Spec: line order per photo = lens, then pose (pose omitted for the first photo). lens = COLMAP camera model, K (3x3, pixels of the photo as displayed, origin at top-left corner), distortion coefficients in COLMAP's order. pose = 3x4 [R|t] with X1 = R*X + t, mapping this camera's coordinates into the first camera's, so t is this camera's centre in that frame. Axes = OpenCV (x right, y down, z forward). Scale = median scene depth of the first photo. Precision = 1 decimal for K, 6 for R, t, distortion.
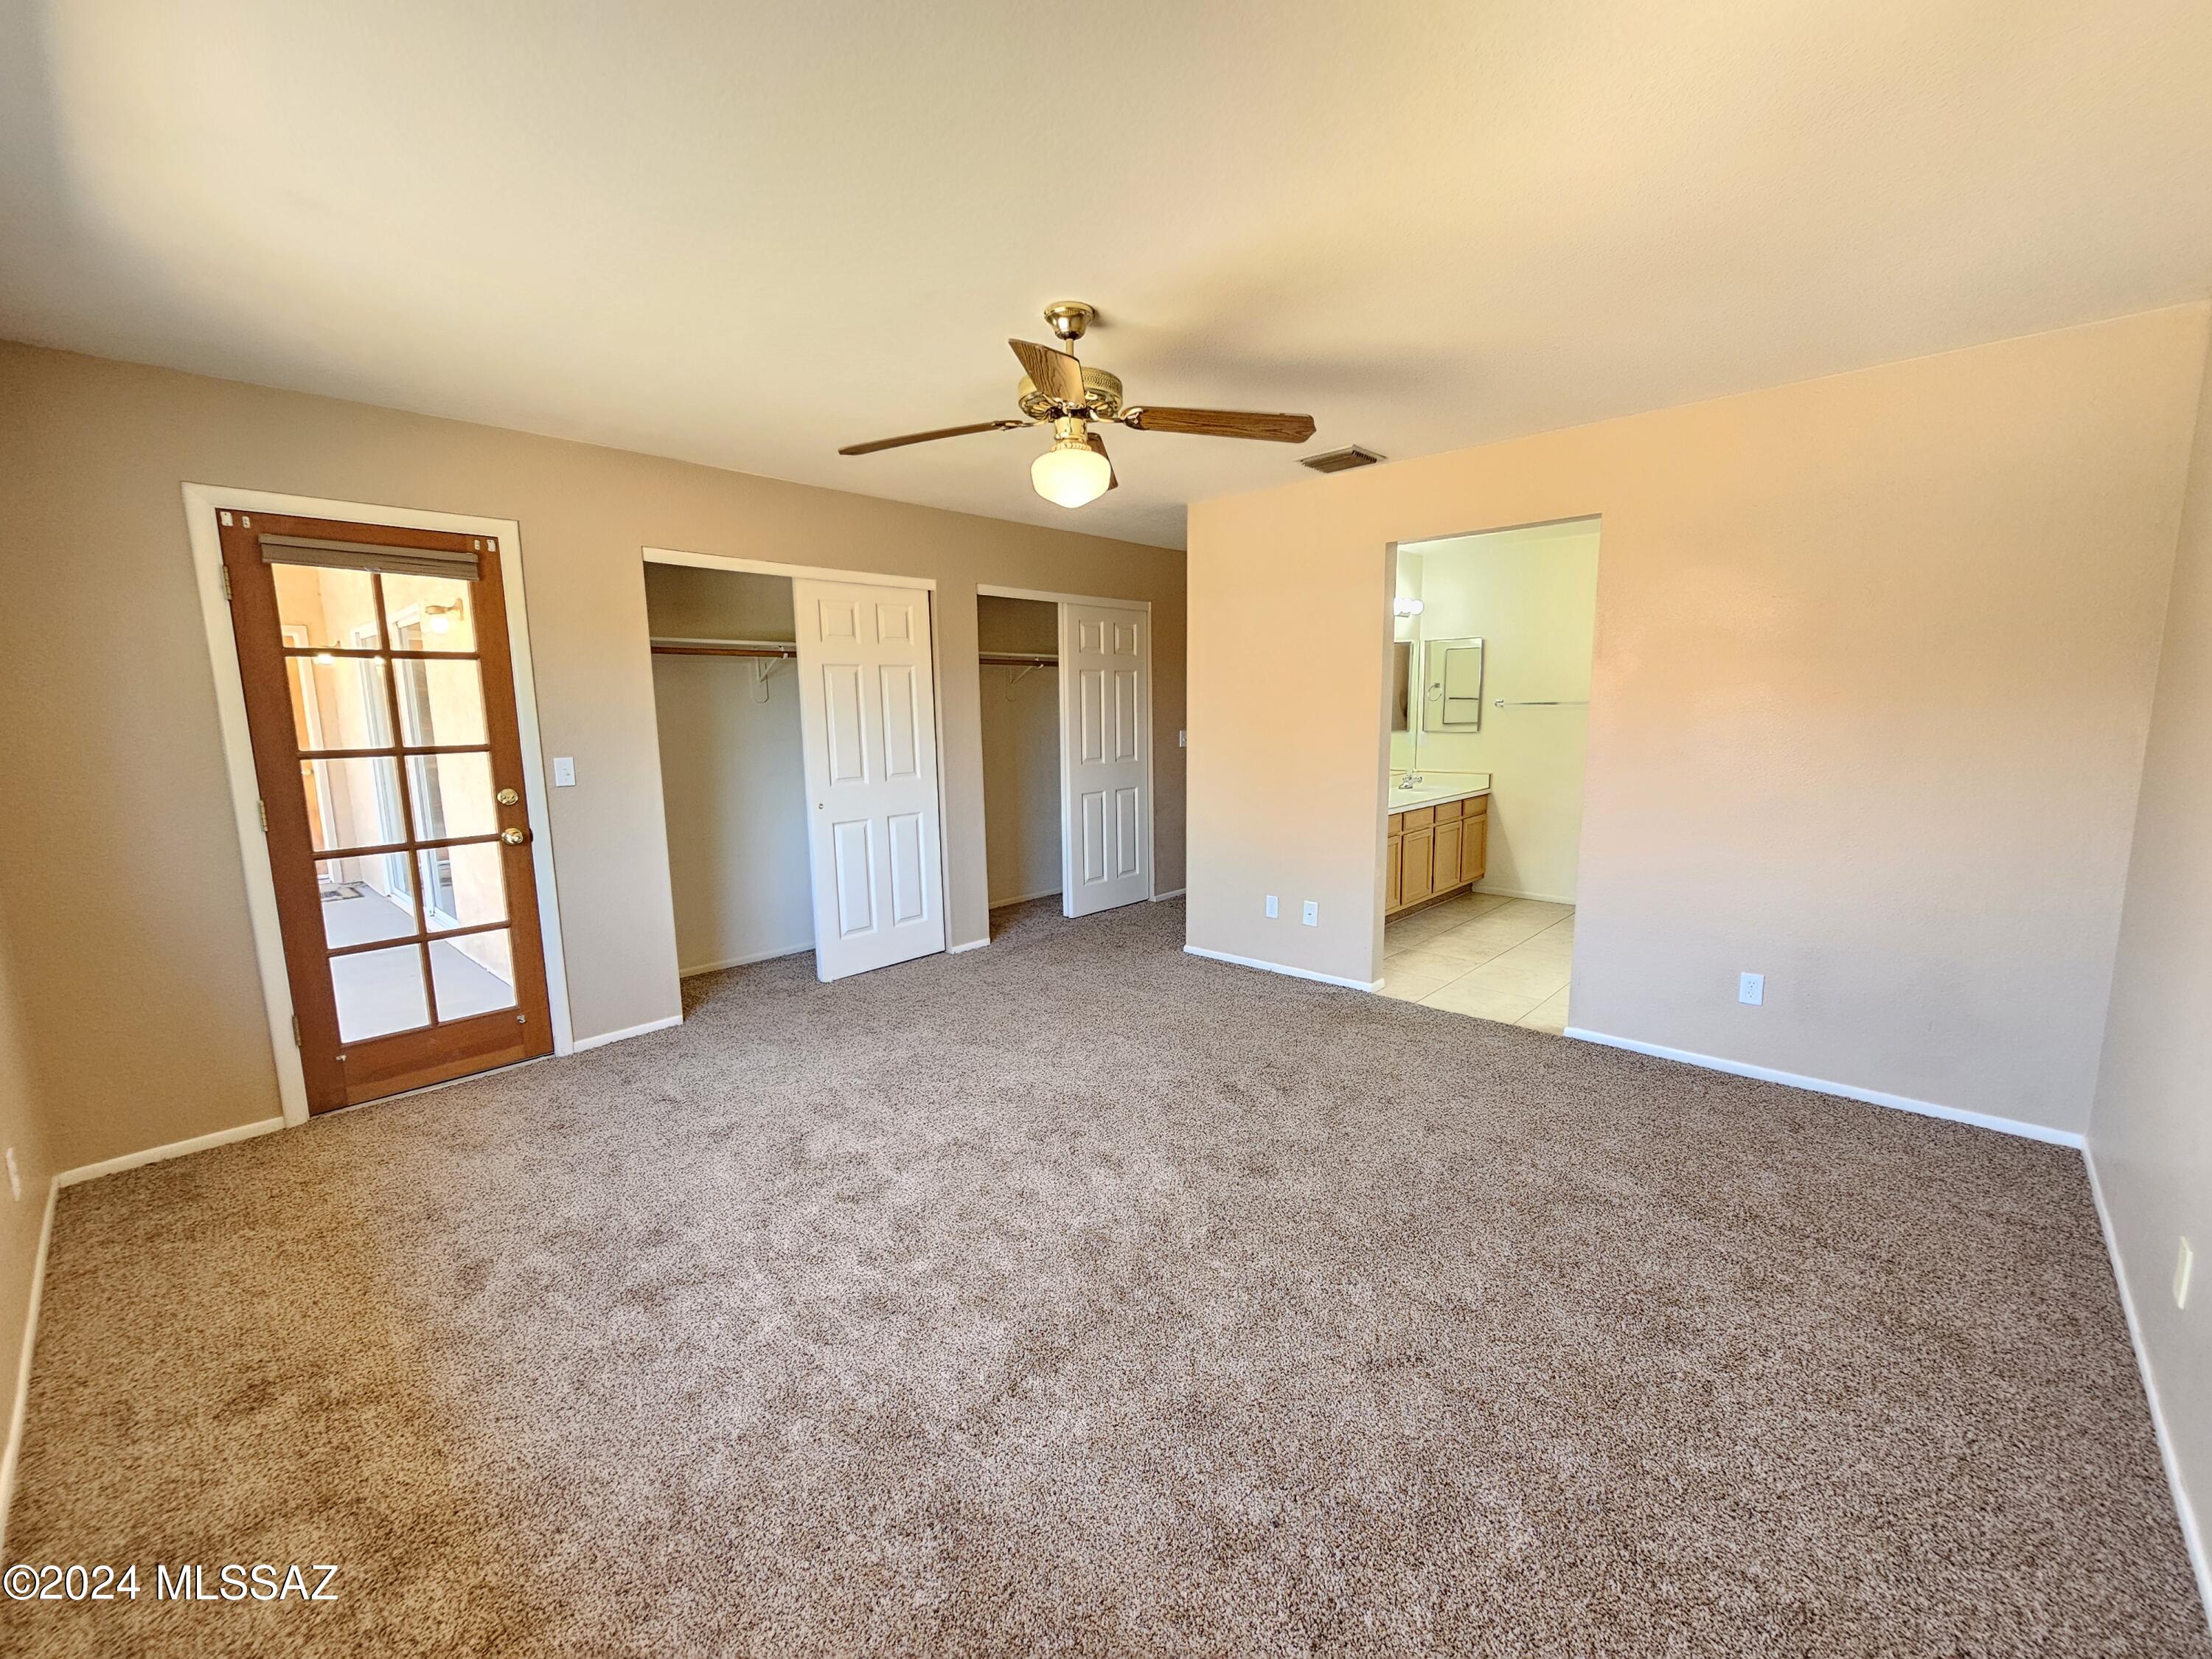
lens RADIAL K [[905.1, 0, 1112.5], [0, 905.1, 831.8], [0, 0, 1]] dist [-0.003377, -0.000100]
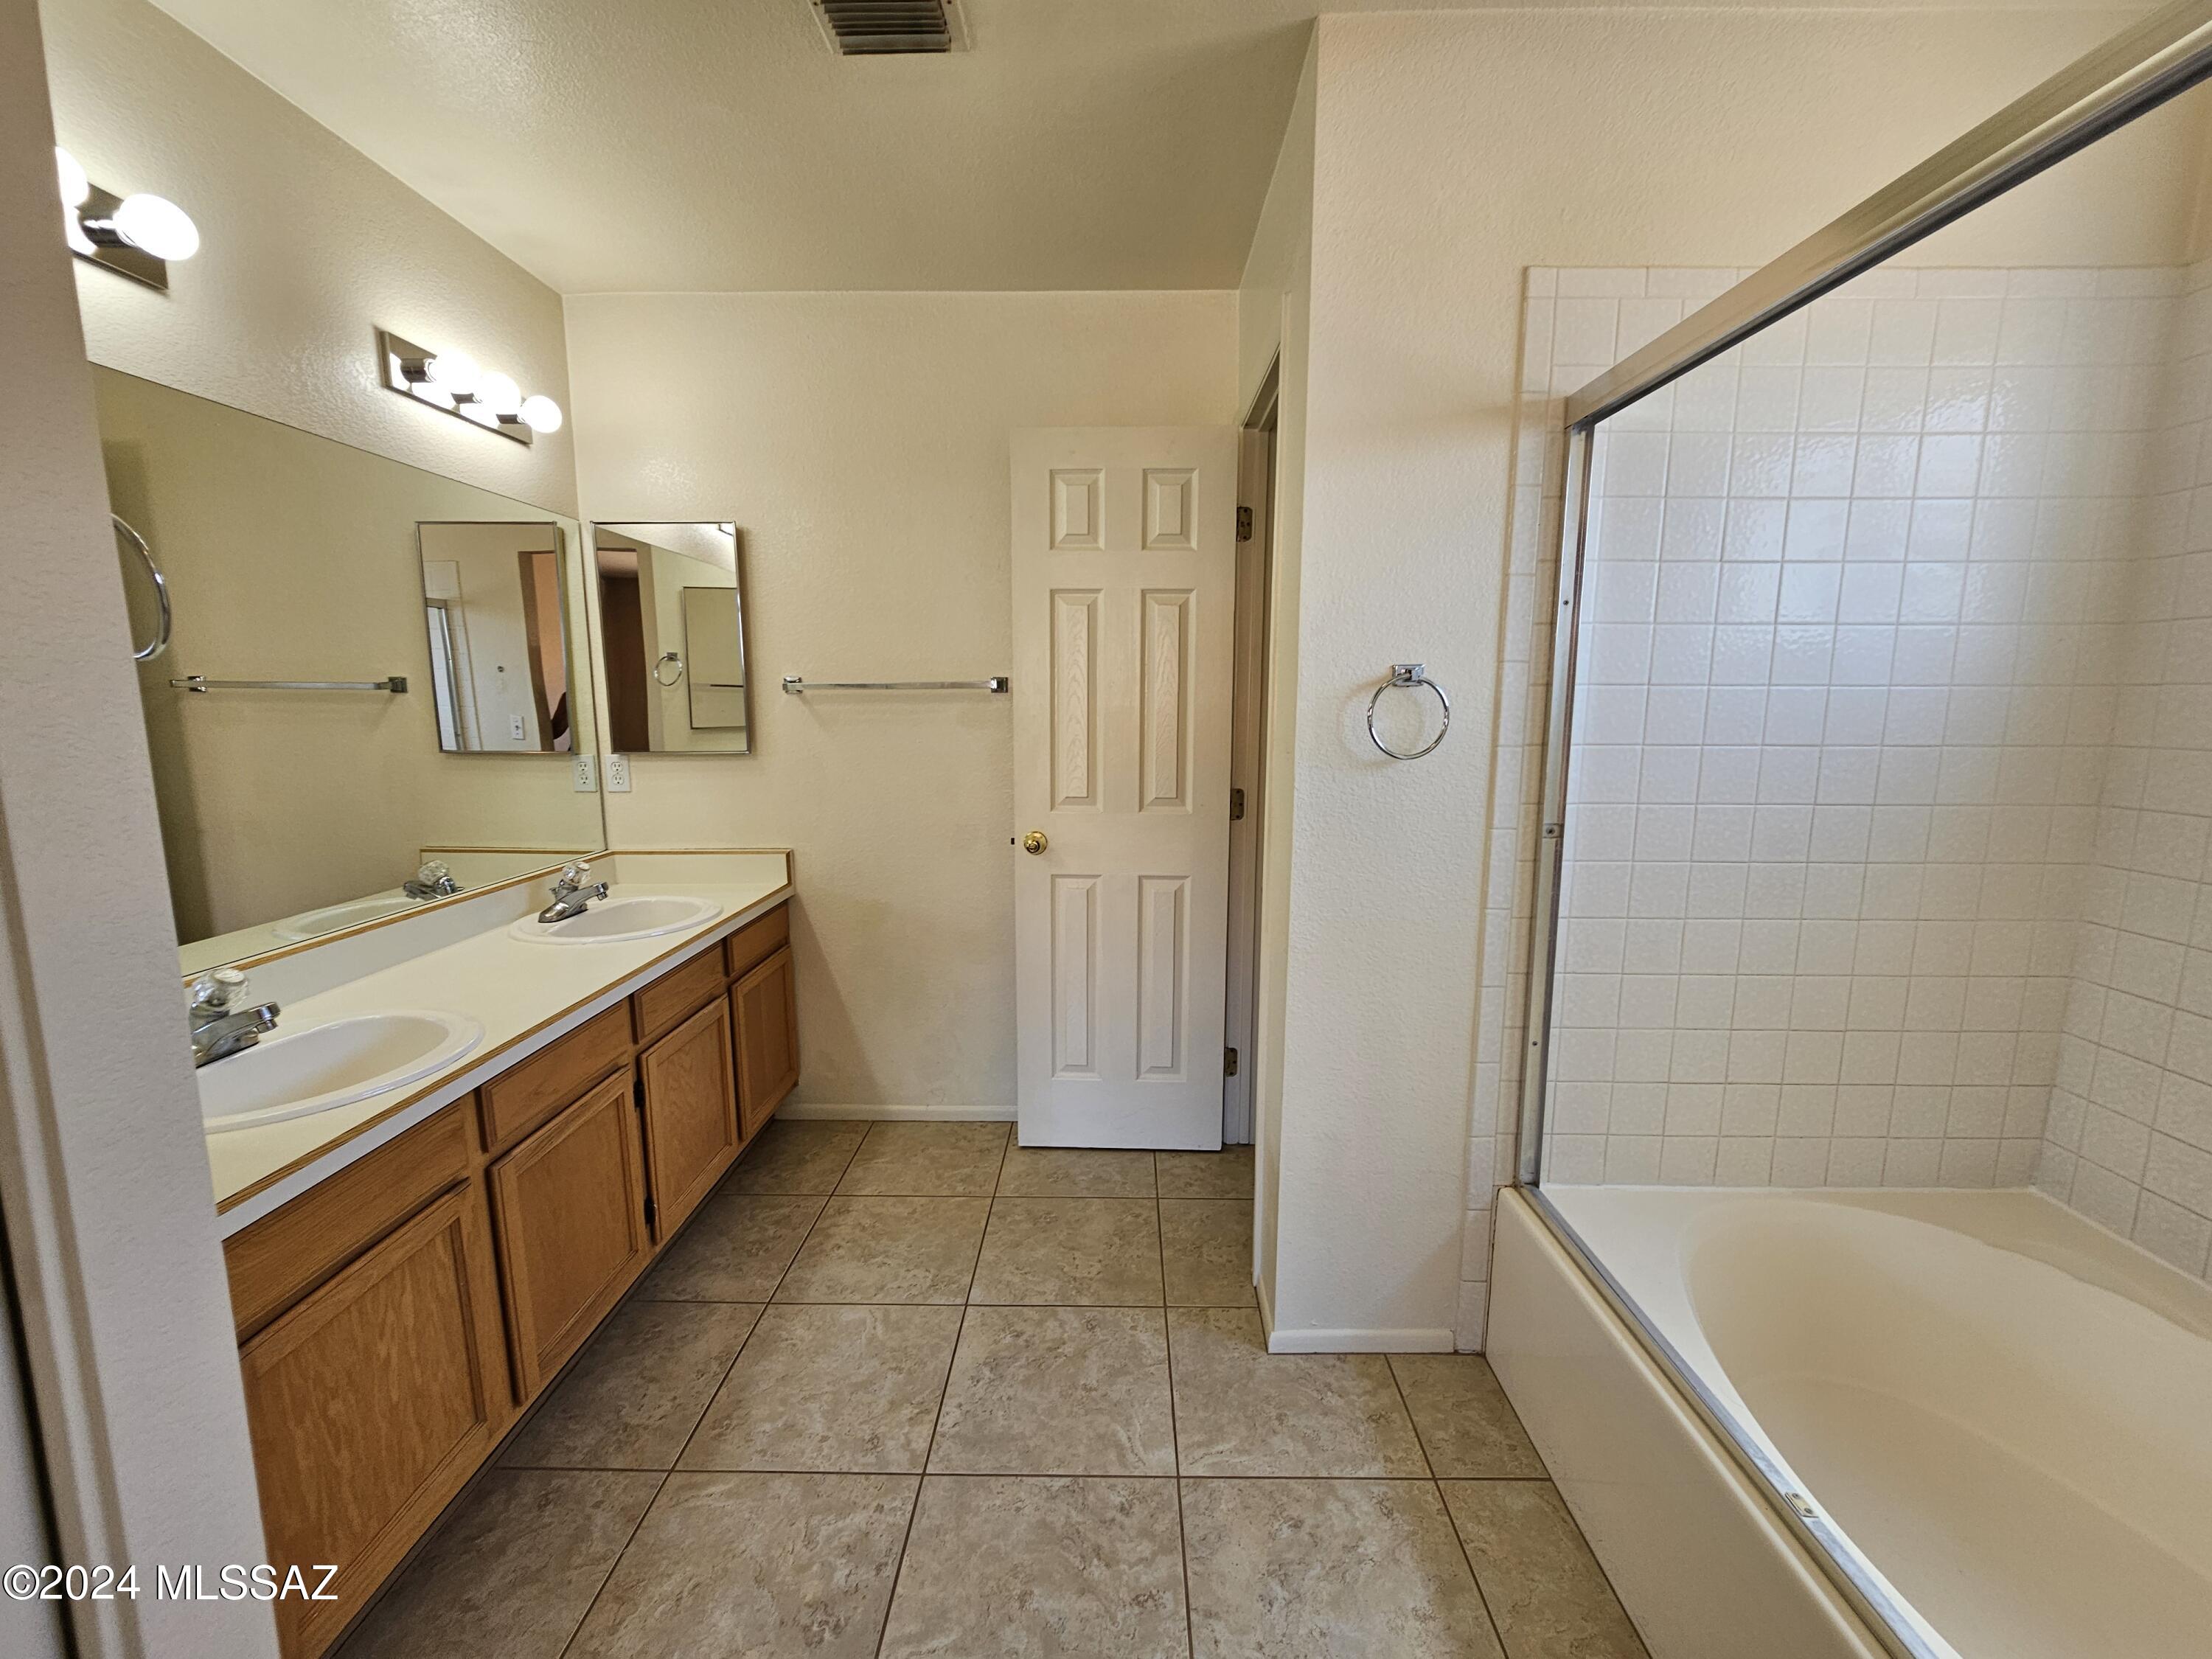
lens RADIAL K [[905.1, 0, 1112.5], [0, 905.1, 831.8], [0, 0, 1]] dist [-0.003377, -0.000100]
pose [[0.723401, -0.086645, 0.684970, 0.172250], [0.079783, 0.995939, 0.041722, -0.056407], [-0.685803, 0.024467, 0.727376, 0.424583]]
